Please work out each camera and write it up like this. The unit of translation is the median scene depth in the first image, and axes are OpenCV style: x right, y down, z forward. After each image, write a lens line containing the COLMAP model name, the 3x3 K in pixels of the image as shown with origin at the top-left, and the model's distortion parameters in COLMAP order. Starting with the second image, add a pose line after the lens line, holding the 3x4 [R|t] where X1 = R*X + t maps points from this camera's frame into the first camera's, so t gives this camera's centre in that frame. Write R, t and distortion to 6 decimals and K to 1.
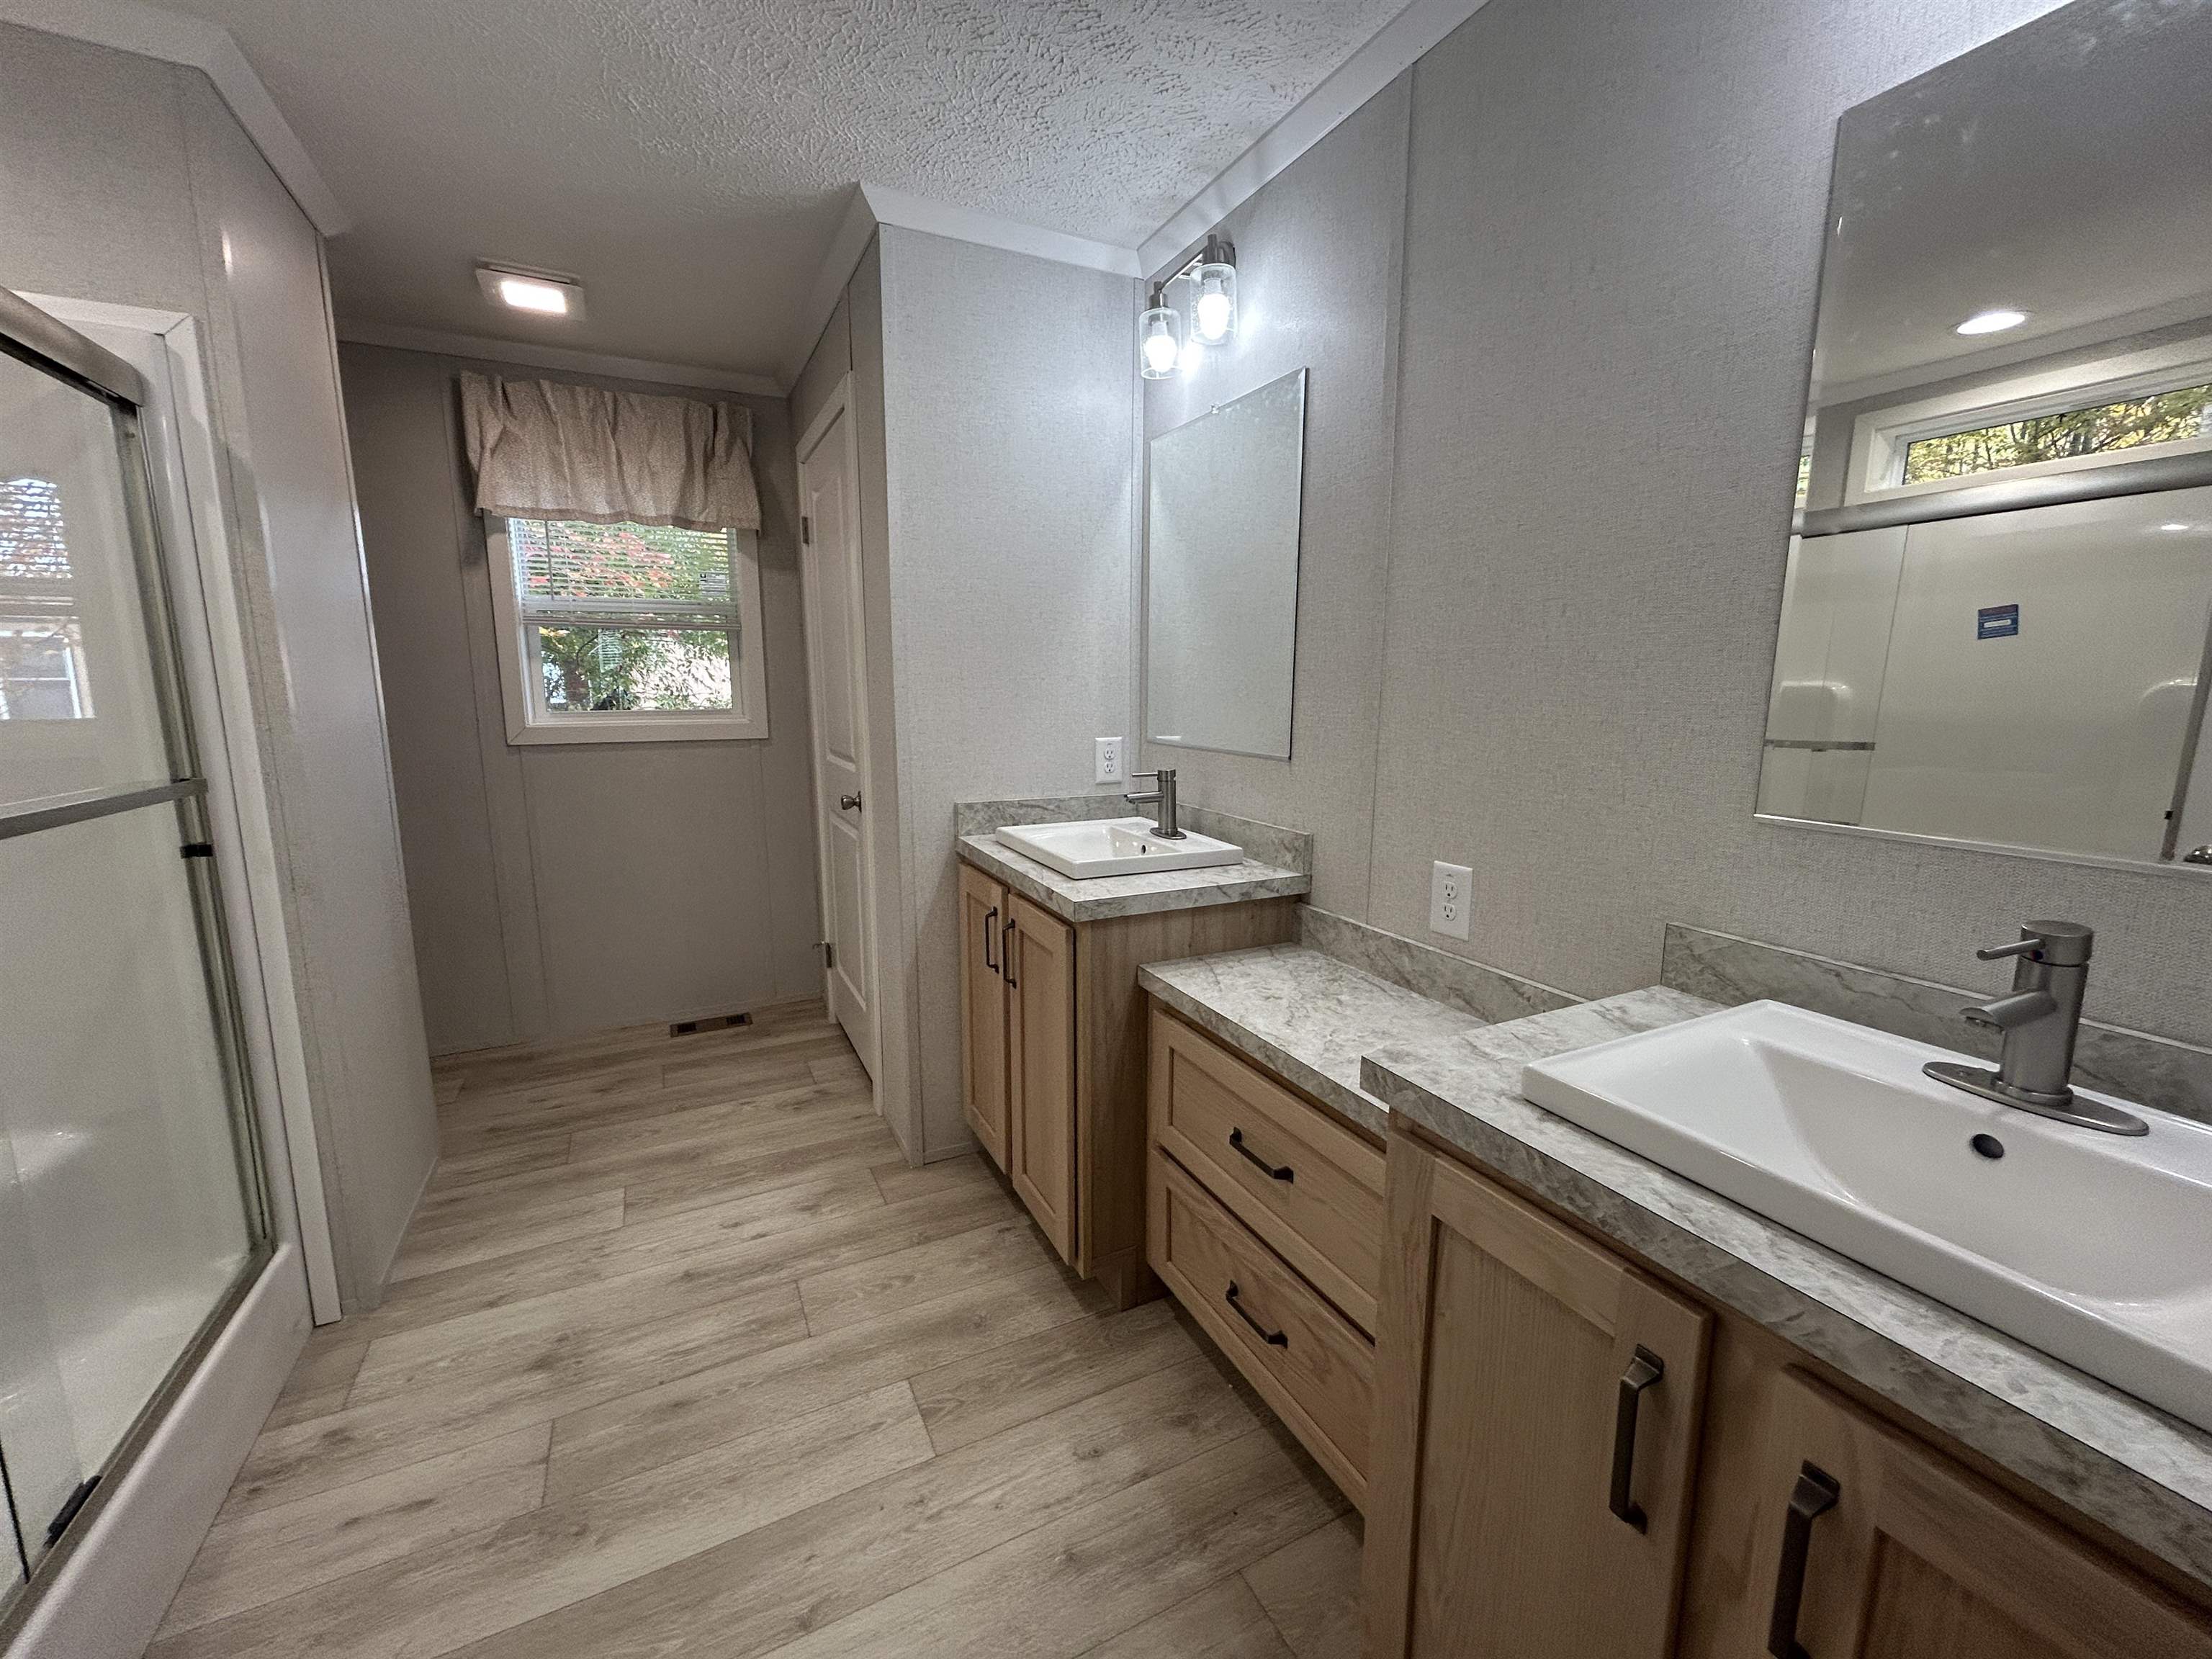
lens RADIAL K [[880.0, 0, 1106.4], [0, 880.0, 824.6], [0, 0, 1]] dist [-0.002814, -0.000741]
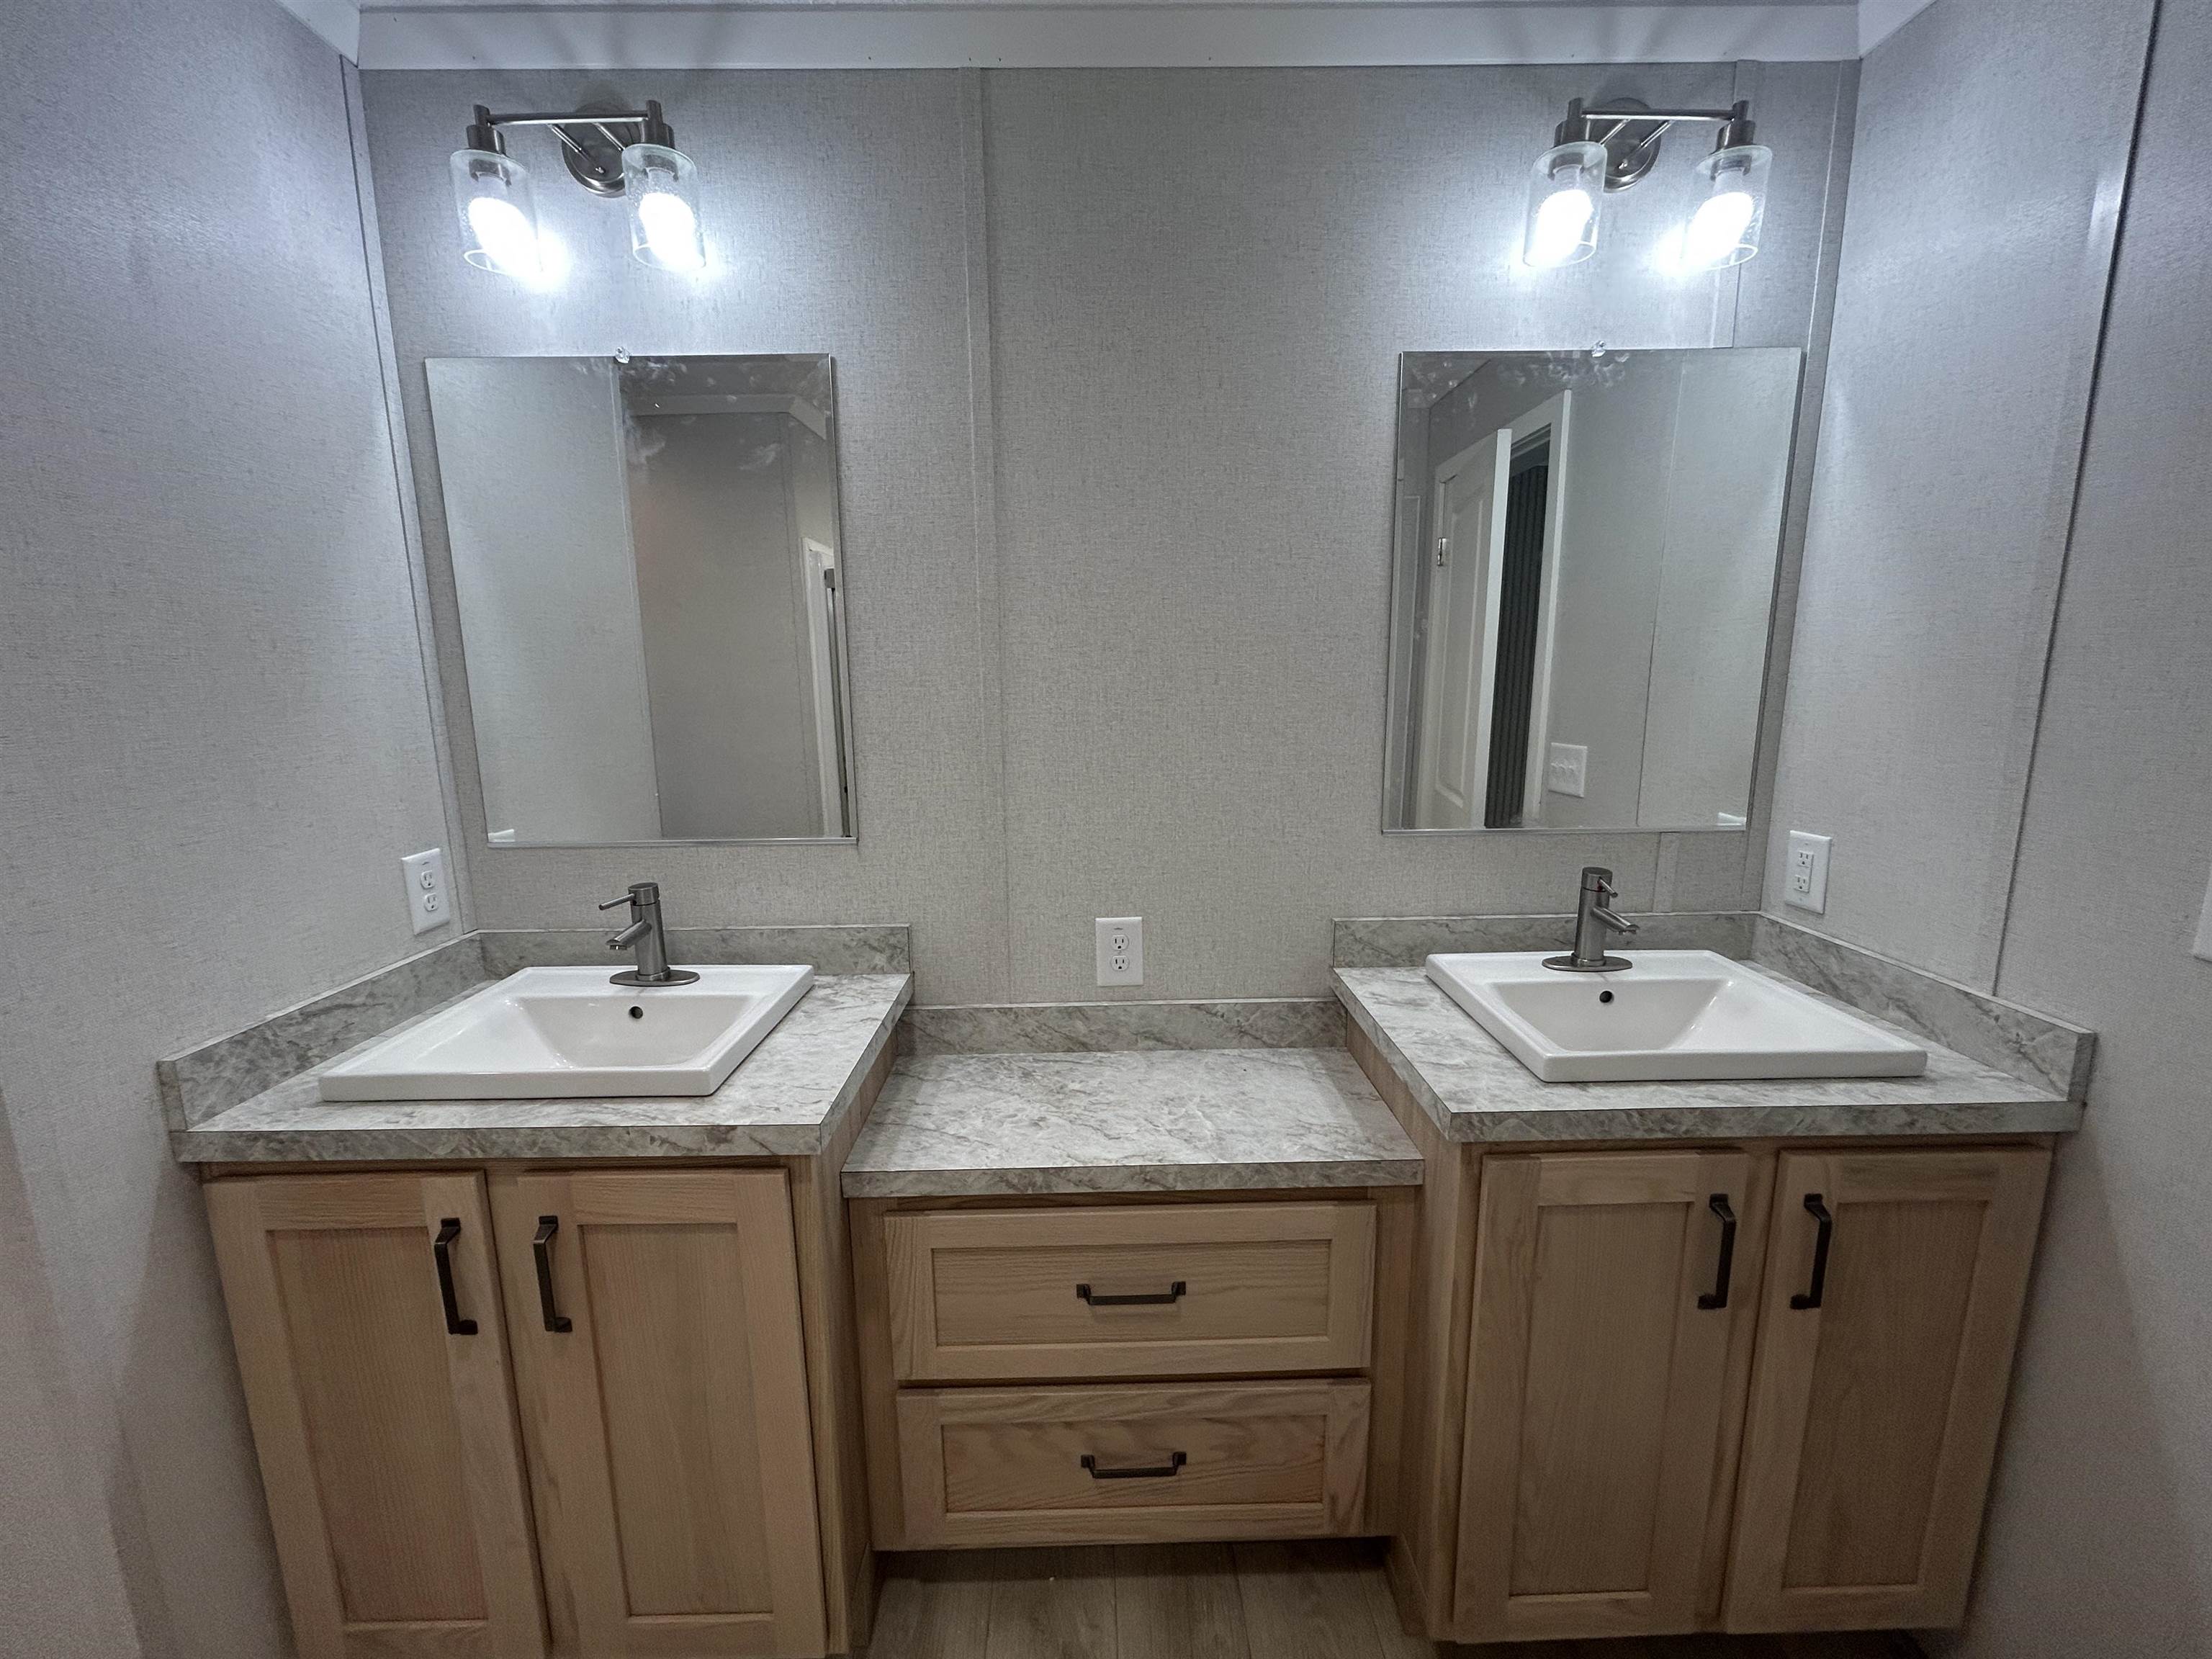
lens RADIAL K [[887.6, 0, 1099.7], [0, 887.6, 827.1], [0, 0, 1]] dist [-0.001135, -0.000271]
pose [[0.438968, -0.165296, 0.883167, -0.497604], [0.160335, 0.981566, 0.104020, -0.164609], [-0.884081, 0.095941, 0.457379, 0.516546]]
